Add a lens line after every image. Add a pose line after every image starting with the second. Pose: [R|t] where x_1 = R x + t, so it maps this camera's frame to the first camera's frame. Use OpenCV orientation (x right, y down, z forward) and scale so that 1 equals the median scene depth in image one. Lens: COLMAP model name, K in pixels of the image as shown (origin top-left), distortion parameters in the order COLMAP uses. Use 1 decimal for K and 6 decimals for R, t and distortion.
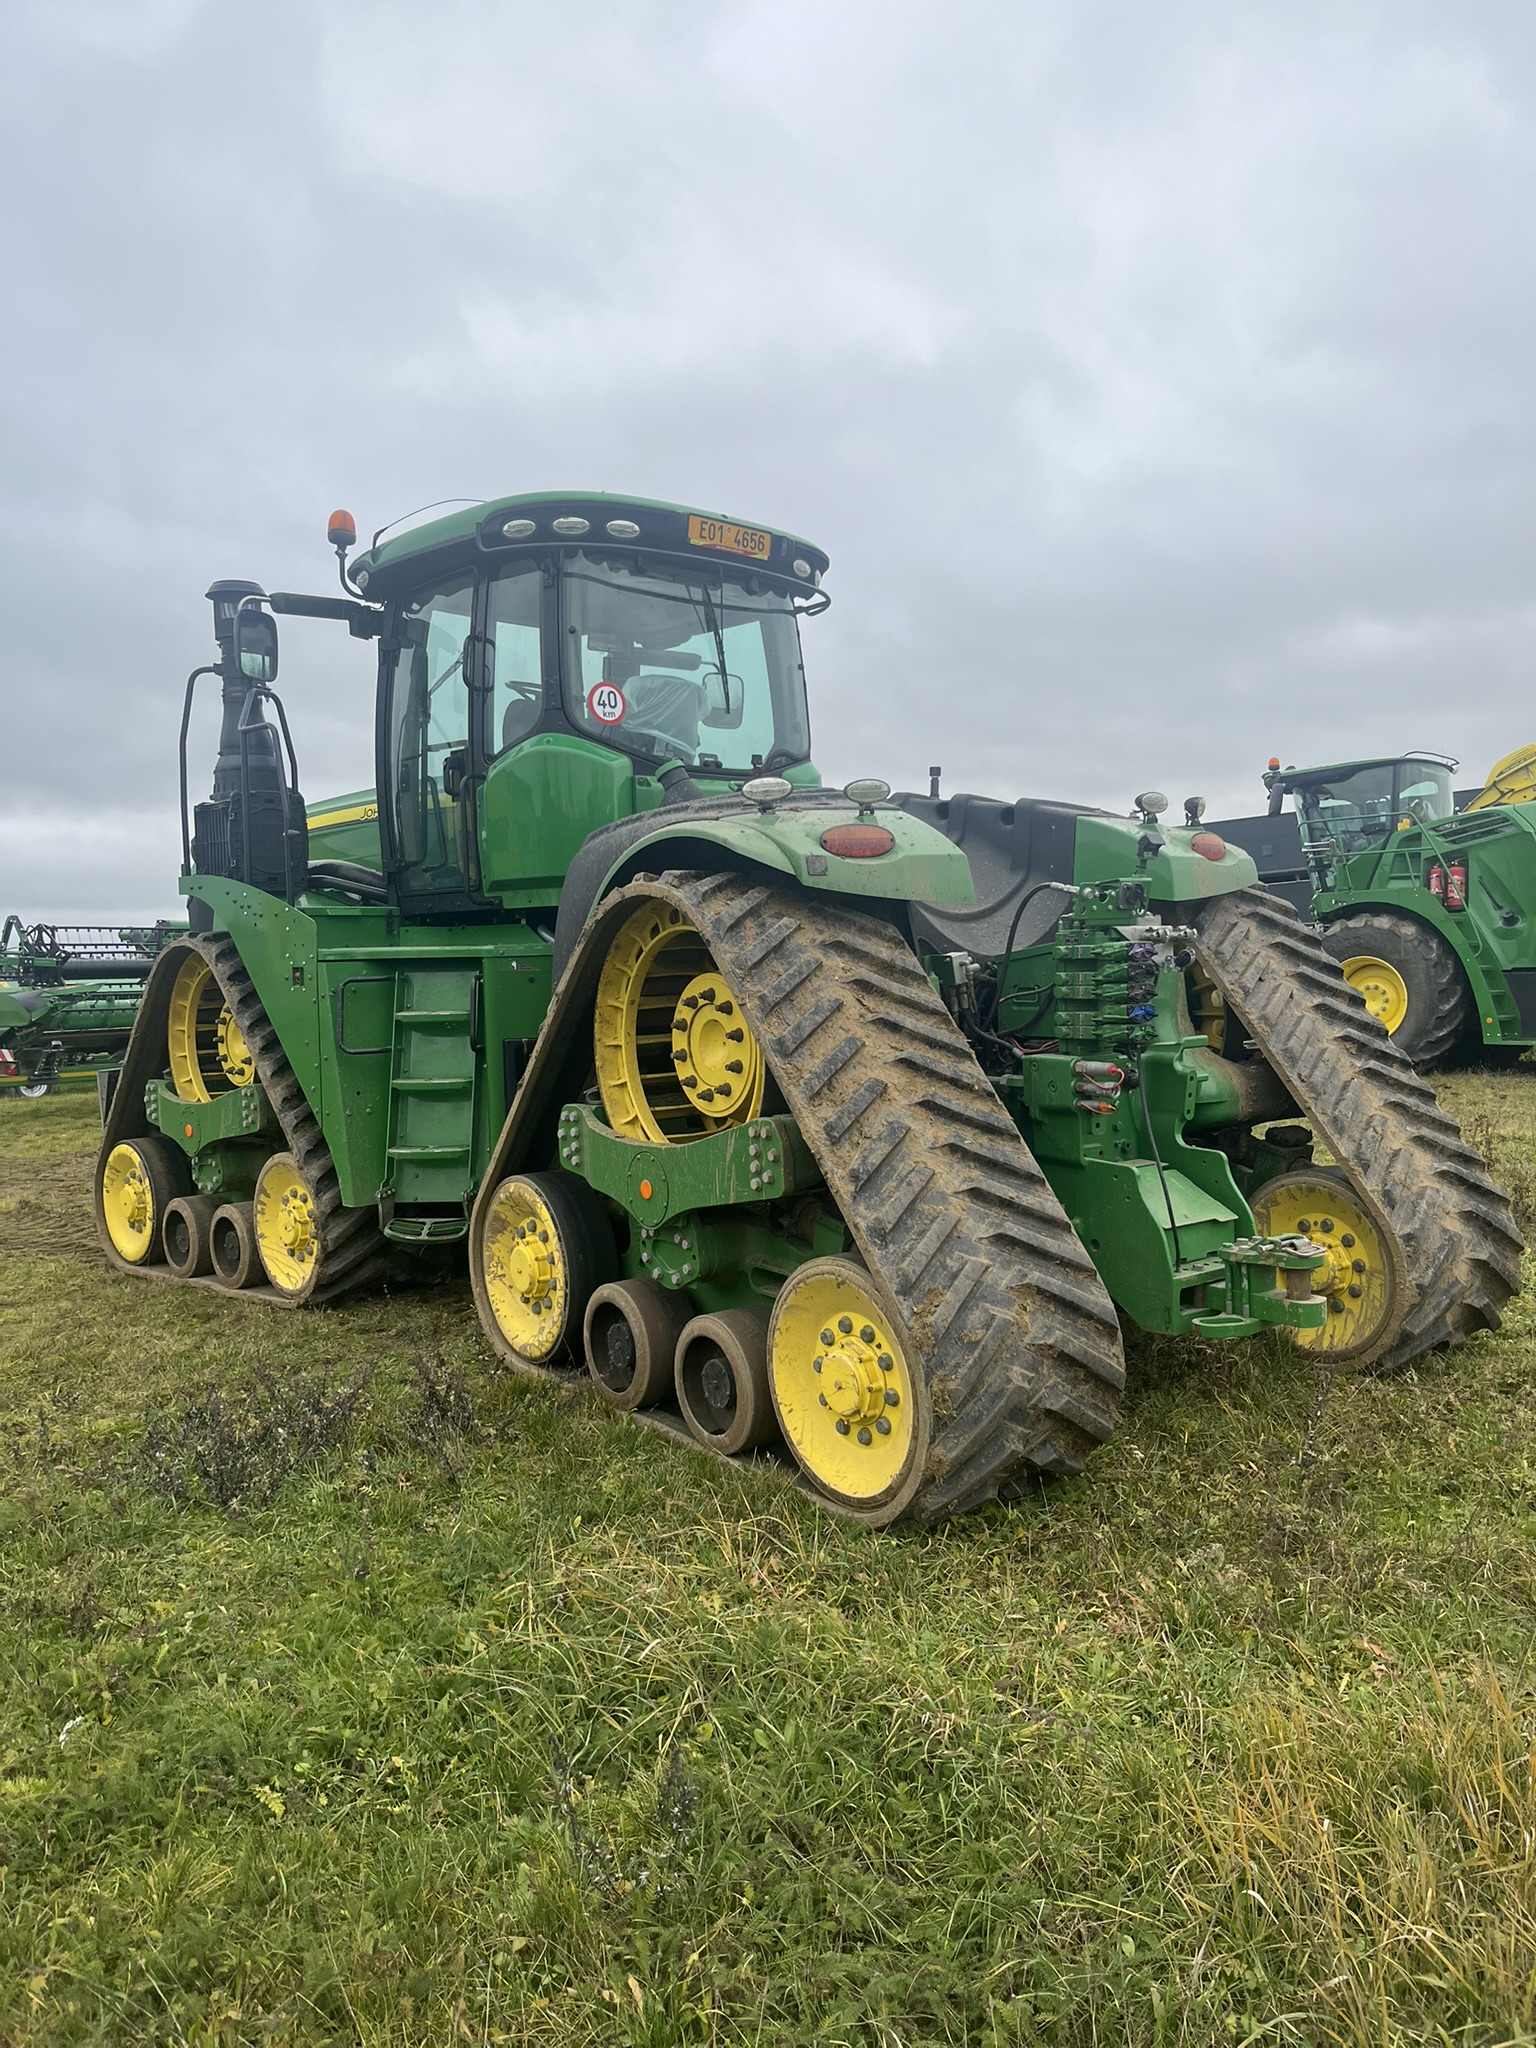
lens RADIAL K [[1553.3, 0, 769.5], [0, 1553.3, 1014.4], [0, 0, 1]] dist [0.050535, -0.079769]
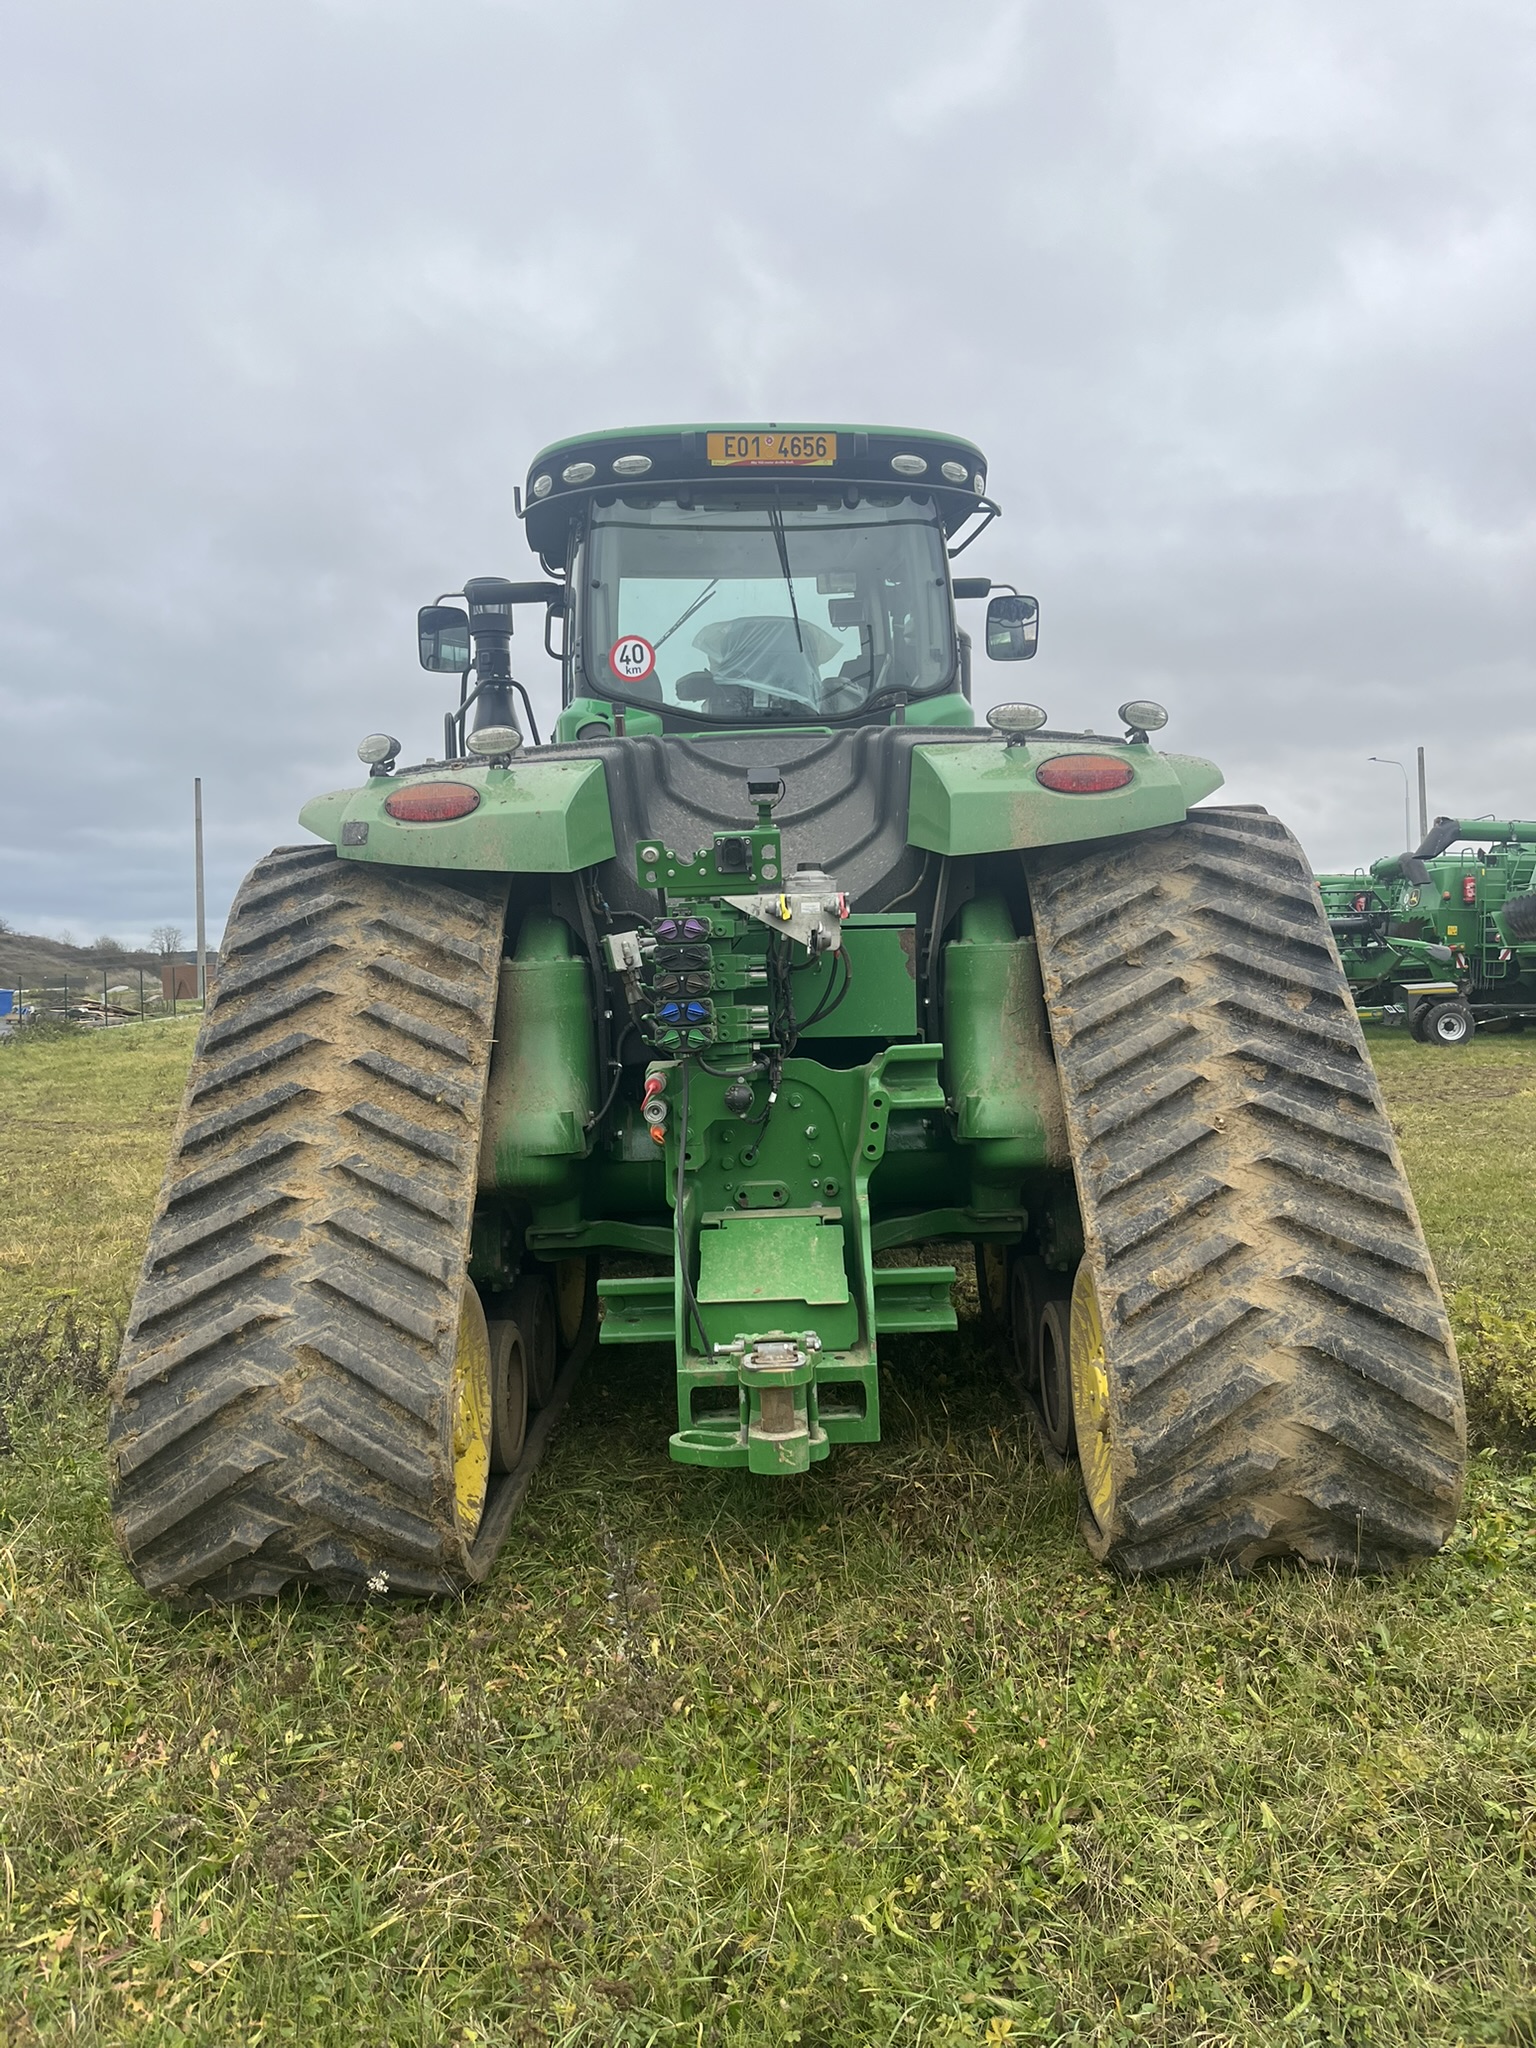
lens RADIAL K [[1553.3, 0, 768.7], [0, 1553.3, 1015.2], [0, 0, 1]] dist [0.050535, -0.079769]
pose [[0.787658, 0.027086, -0.615517, 0.542097], [-0.012074, 0.999520, 0.028533, -0.015899], [0.615995, -0.015042, 0.787607, 0.324141]]
